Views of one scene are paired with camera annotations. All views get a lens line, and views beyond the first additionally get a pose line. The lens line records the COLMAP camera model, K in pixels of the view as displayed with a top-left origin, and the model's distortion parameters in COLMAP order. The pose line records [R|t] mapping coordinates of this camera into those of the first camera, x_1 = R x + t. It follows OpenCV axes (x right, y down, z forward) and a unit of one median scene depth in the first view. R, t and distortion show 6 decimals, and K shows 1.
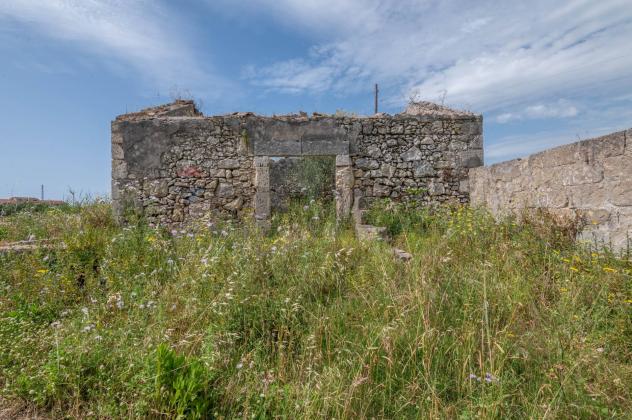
lens RADIAL K [[294.9, 0, 318.5], [0, 294.9, 209.4], [0, 0, 1]] dist [-0.018775, -0.000737]
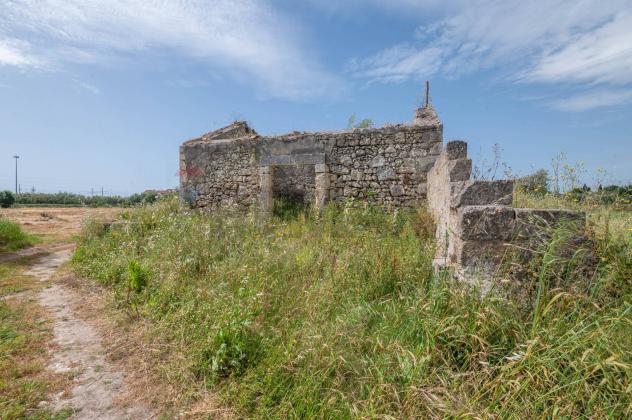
lens RADIAL K [[298.9, 0, 315.0], [0, 298.9, 215.2], [0, 0, 1]] dist [-0.018313, -0.001129]
pose [[0.937554, 0.034642, -0.346109, 0.511004], [-0.020359, 0.998788, 0.044819, -0.017013], [0.347242, -0.034973, 0.937123, -0.246420]]
